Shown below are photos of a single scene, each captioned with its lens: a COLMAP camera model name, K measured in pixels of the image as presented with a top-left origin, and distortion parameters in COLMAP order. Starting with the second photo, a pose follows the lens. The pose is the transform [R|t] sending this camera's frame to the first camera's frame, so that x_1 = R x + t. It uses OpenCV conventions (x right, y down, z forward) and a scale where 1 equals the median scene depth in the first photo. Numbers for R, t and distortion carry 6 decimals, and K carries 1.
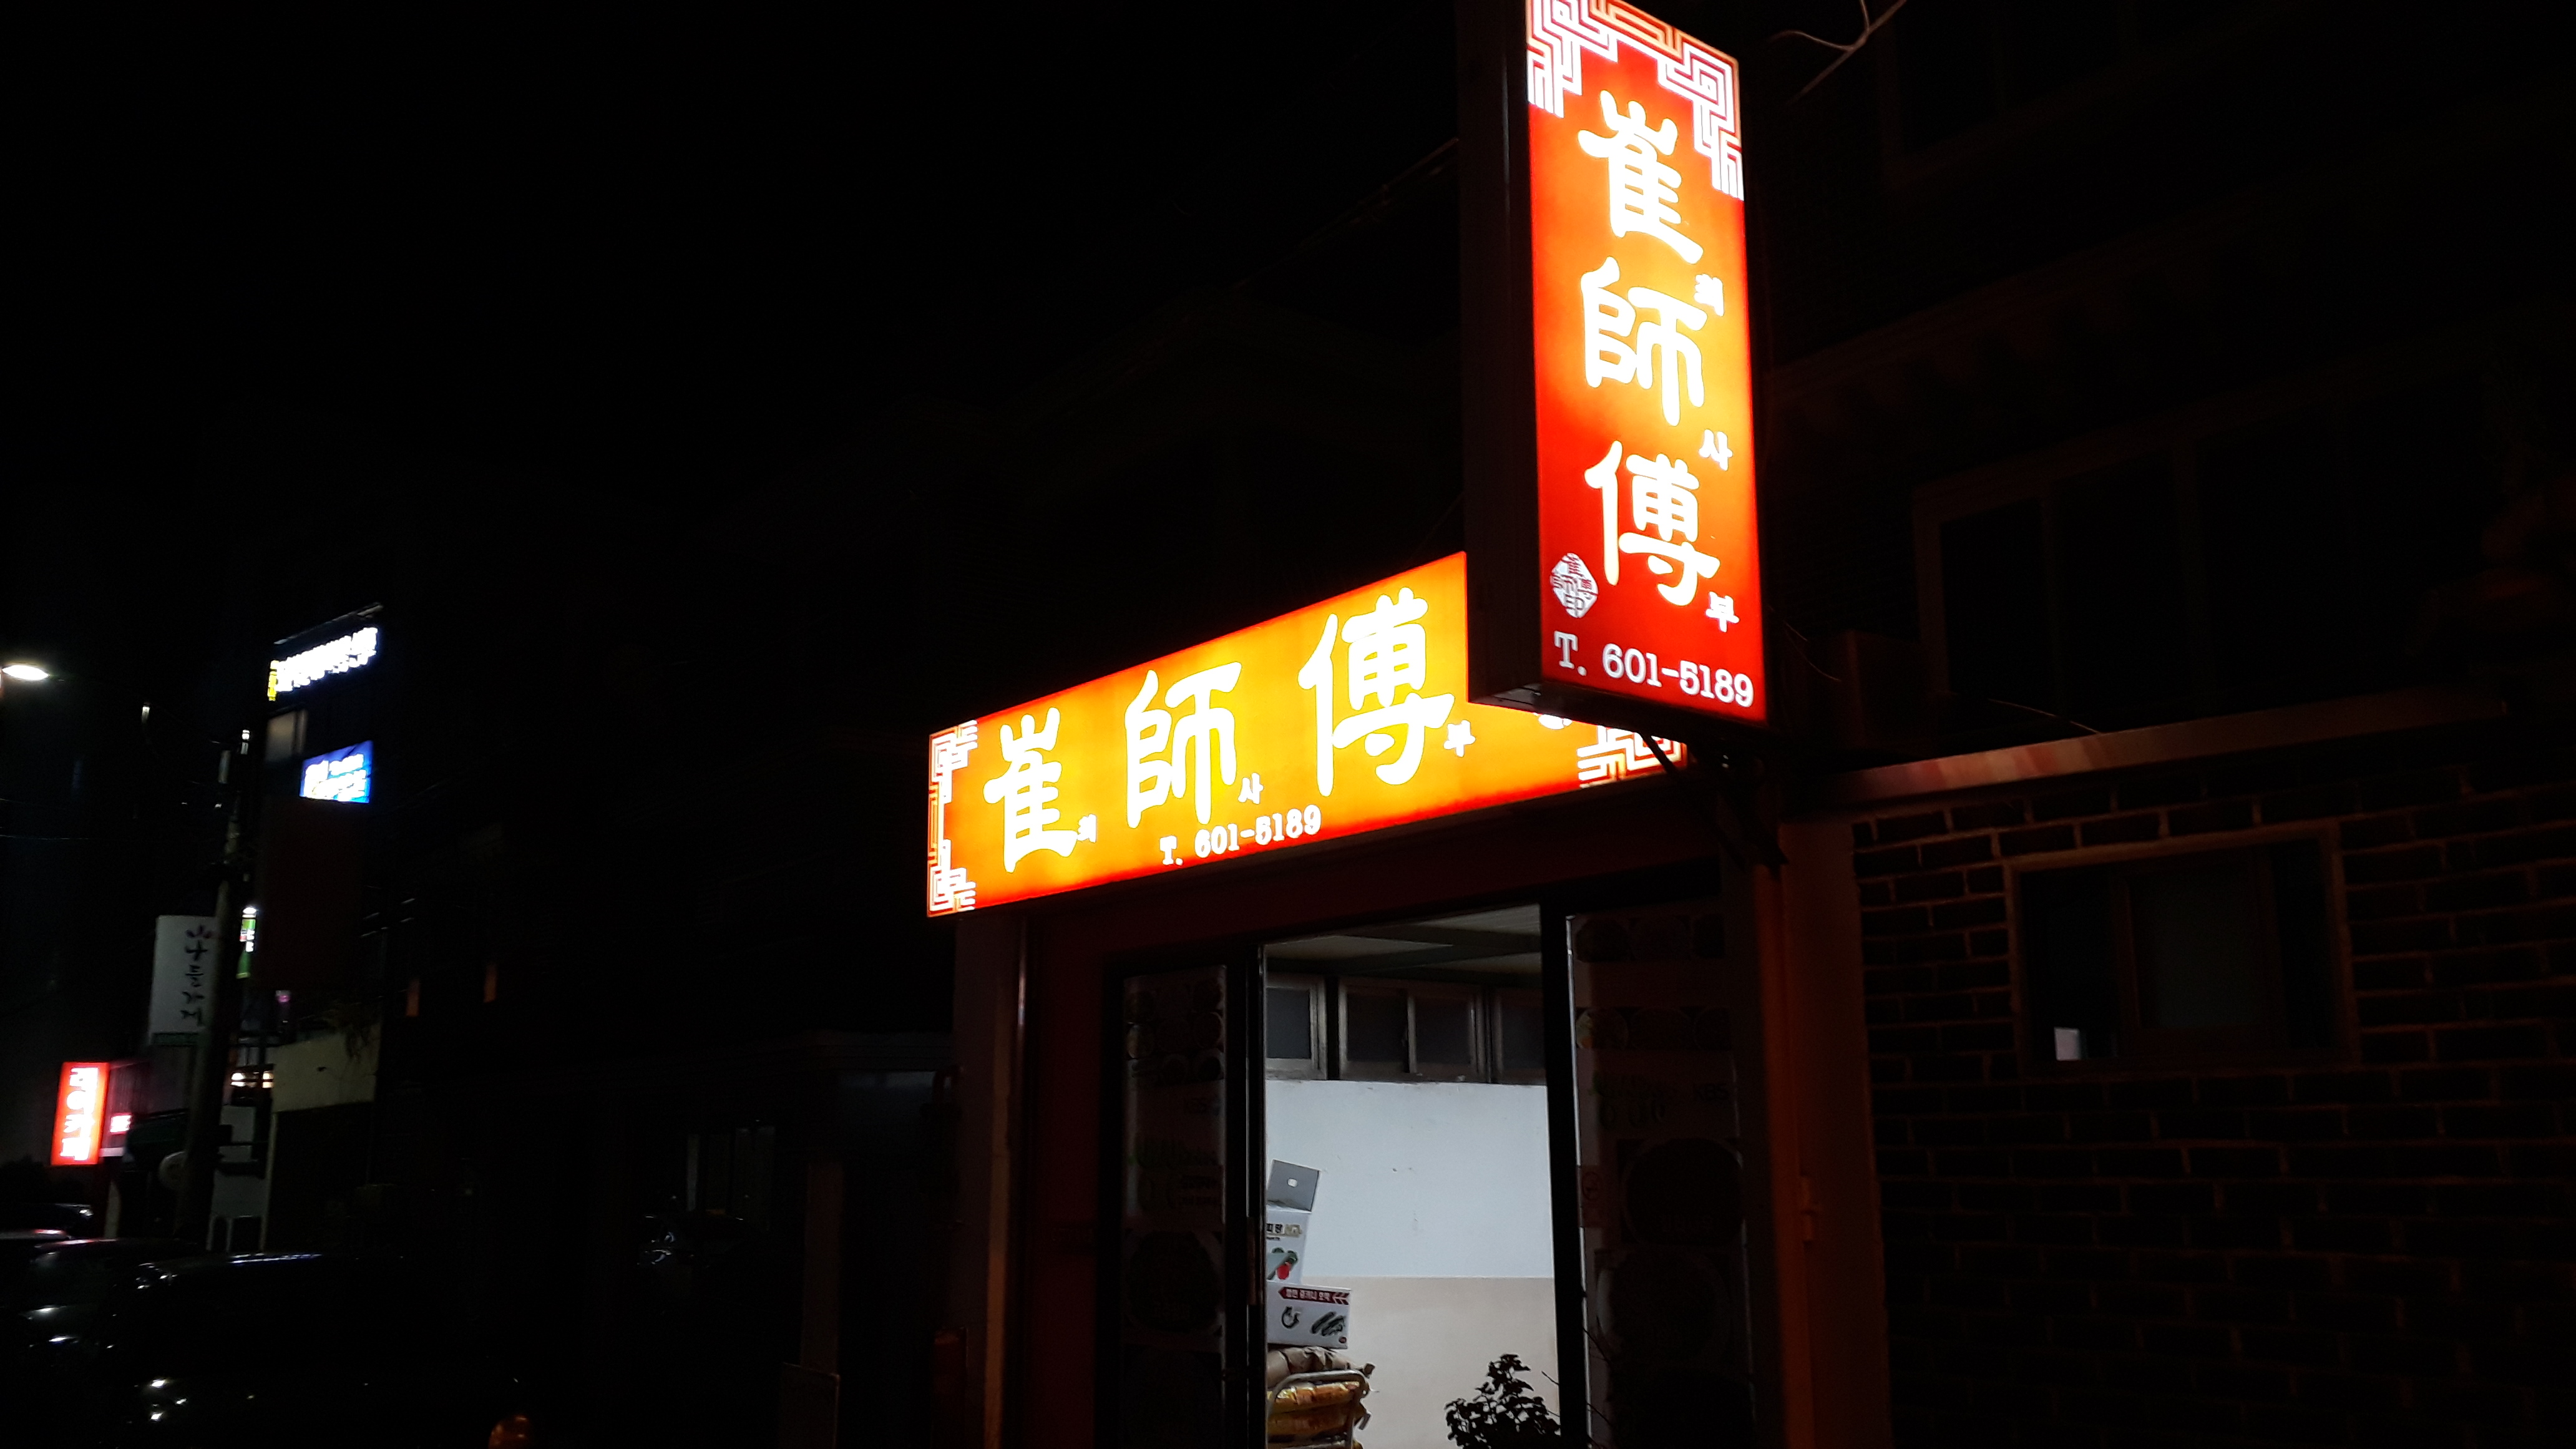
lens RADIAL K [[2002.3, 0, 1410.0], [0, 2002.3, 734.4], [0, 0, 1]] dist [0.242204, -0.527385]
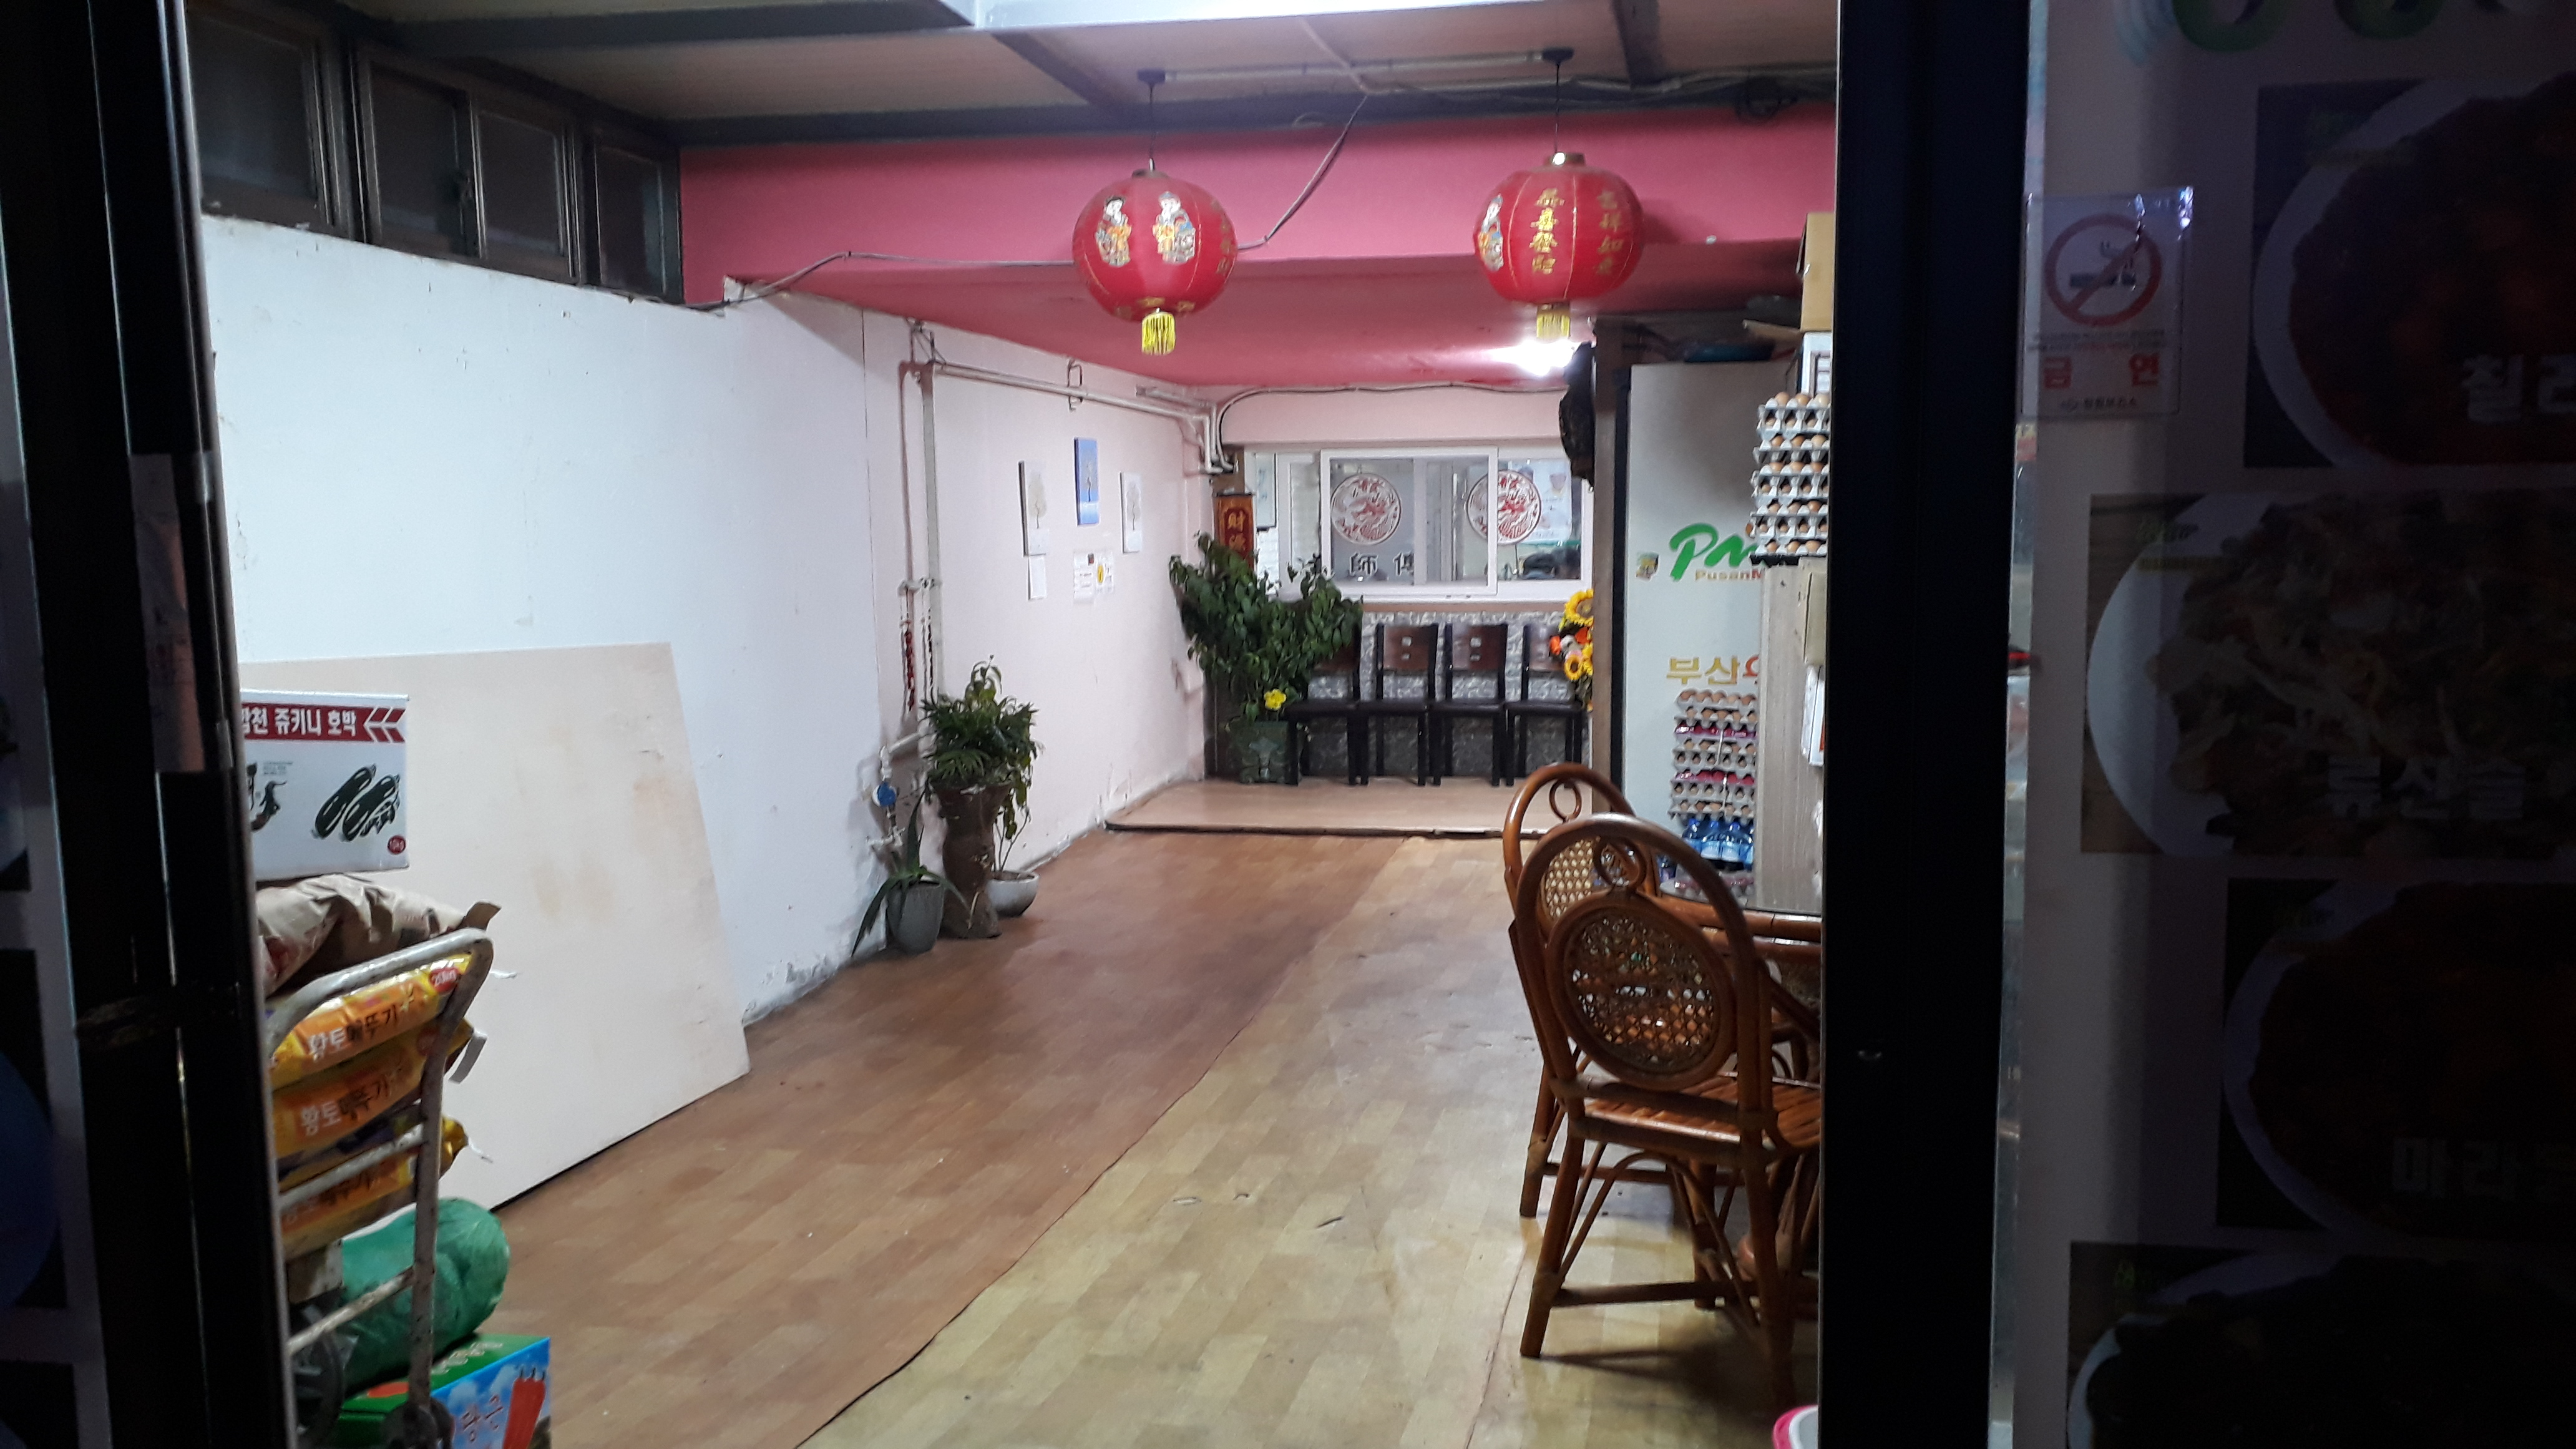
lens RADIAL K [[2002.3, 0, 1410.0], [0, 2002.3, 734.4], [0, 0, 1]] dist [0.242204, -0.527385]
pose [[0.750616, -0.073146, 0.656677, -0.132846], [-0.130278, 0.957959, 0.255620, 0.187275], [-0.647768, -0.277423, 0.709531, 0.711467]]
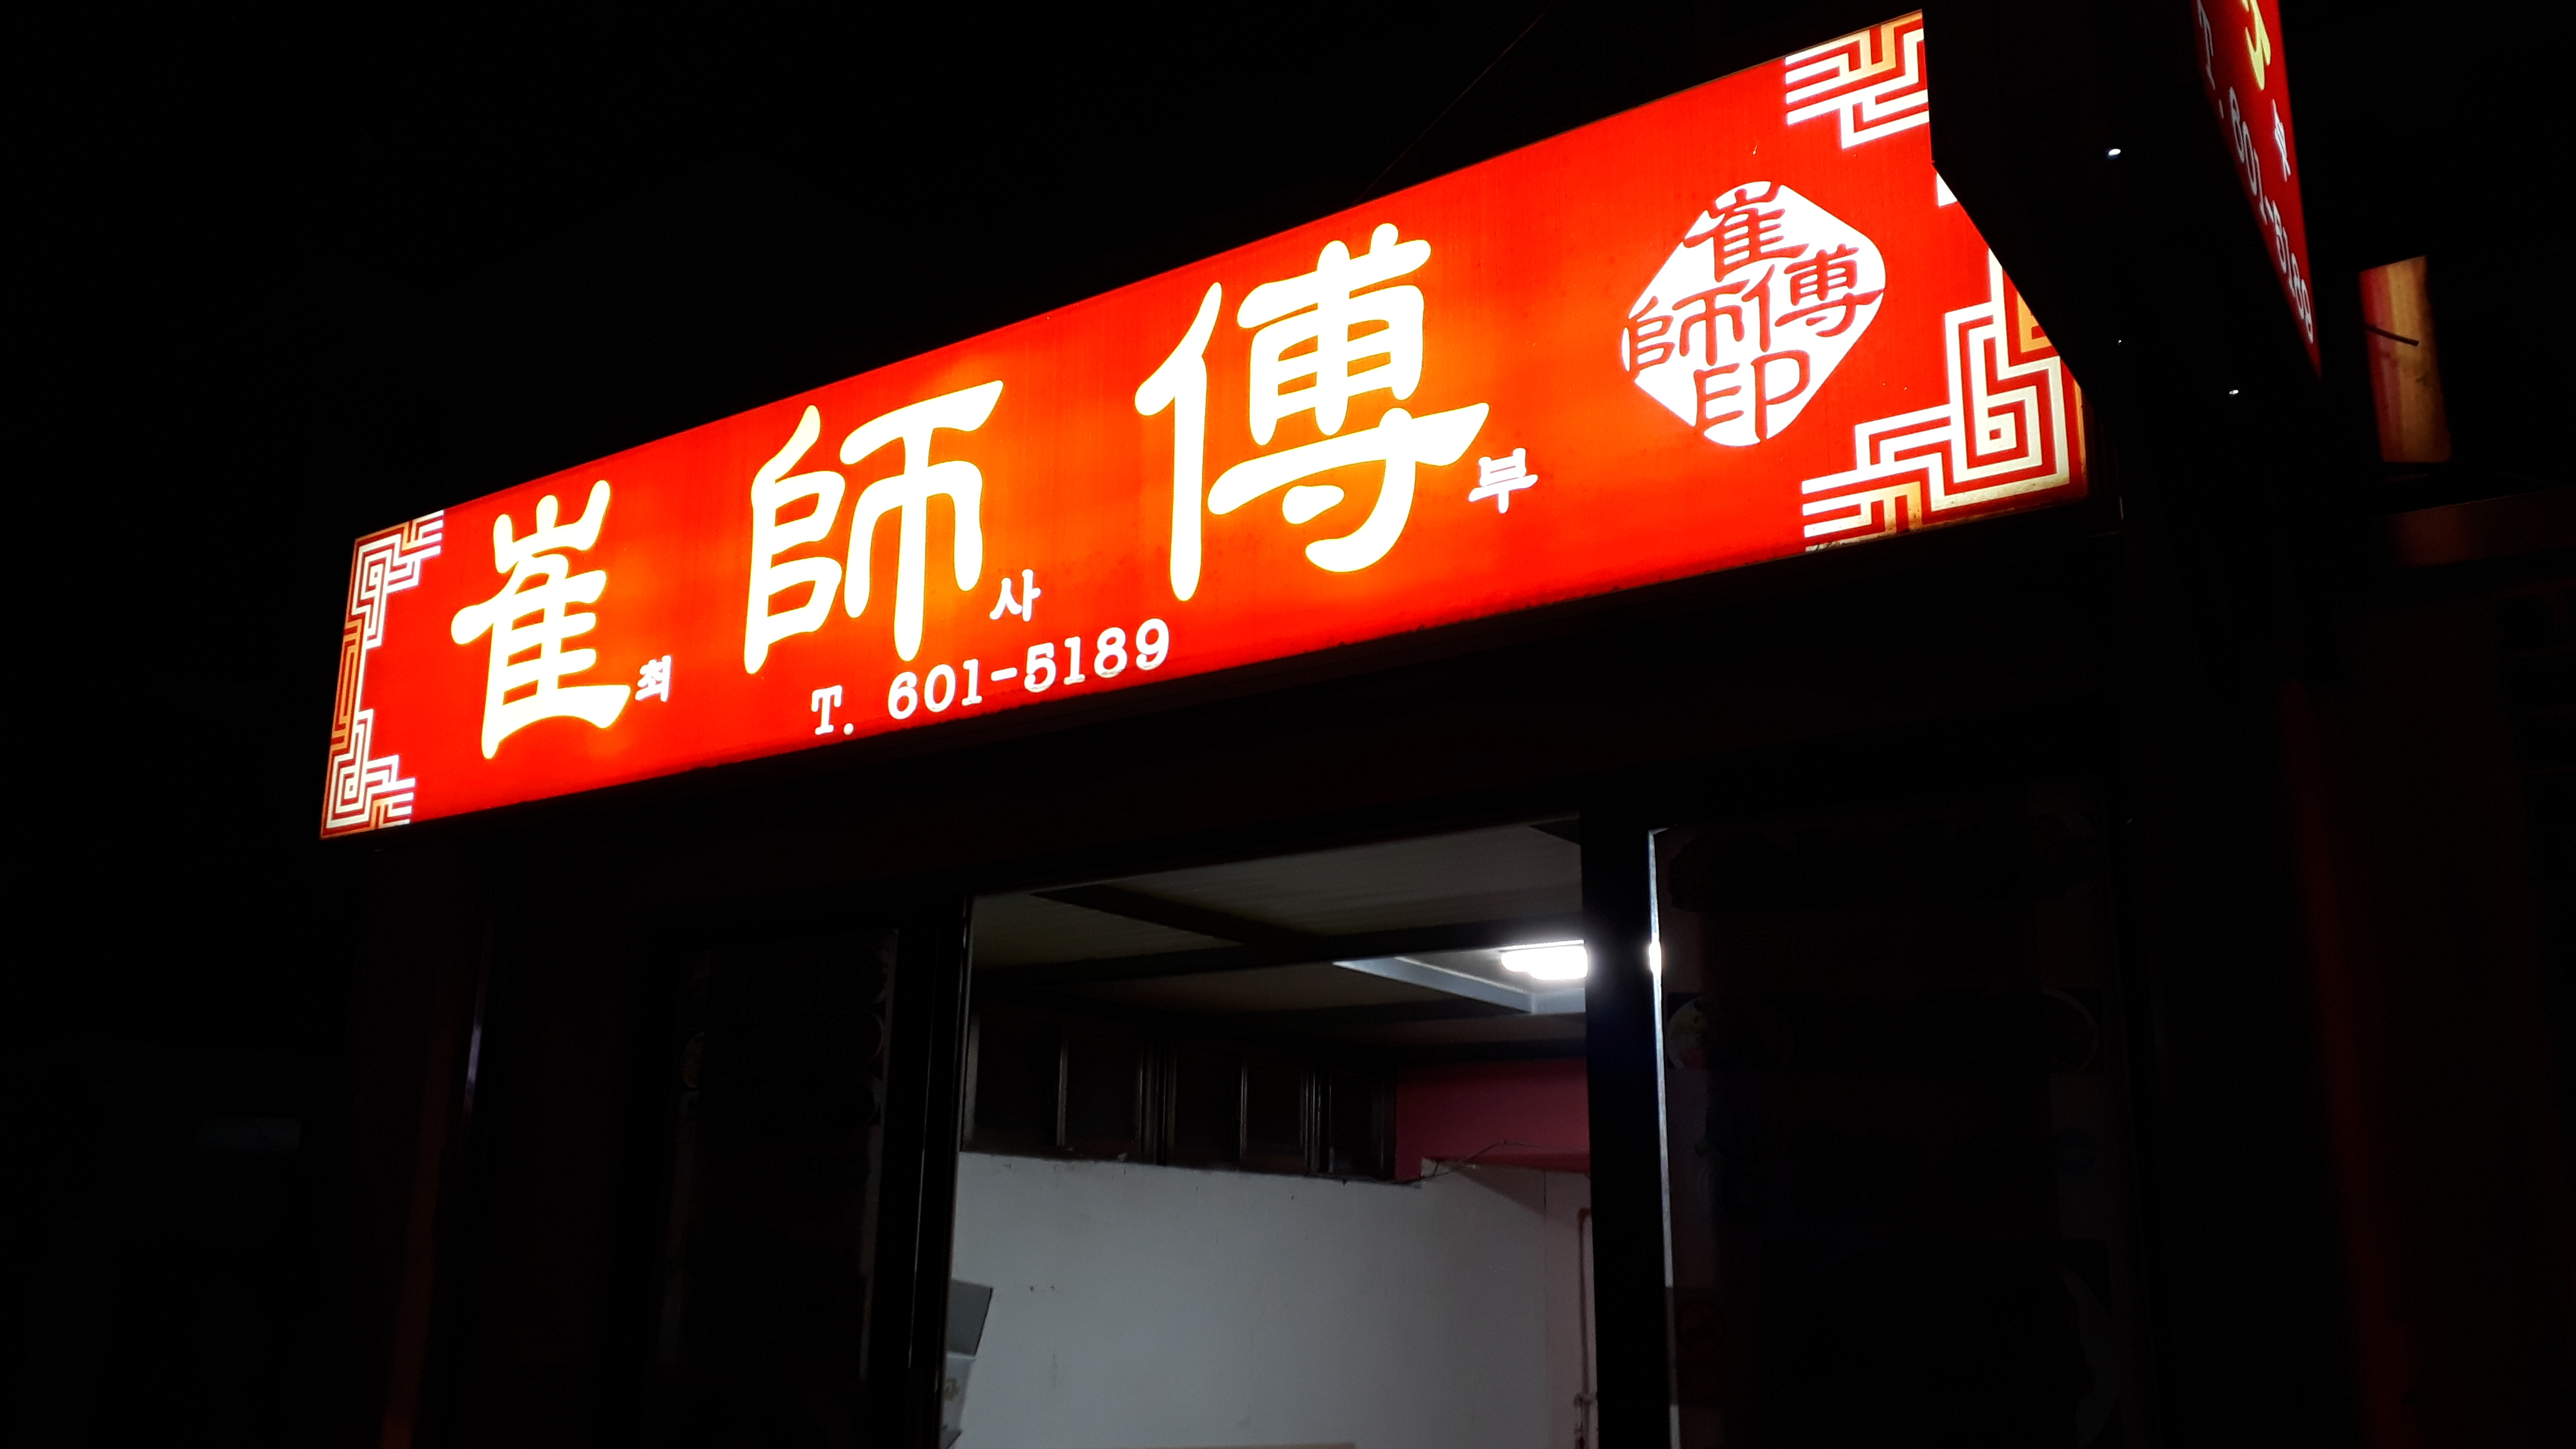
lens RADIAL K [[2002.3, 0, 1410.0], [0, 2002.3, 734.4], [0, 0, 1]] dist [0.242204, -0.527385]
pose [[0.960320, 0.089751, 0.264066, -0.111755], [-0.075368, 0.995092, -0.064125, 0.087451], [-0.268526, 0.041678, 0.962370, 0.403447]]
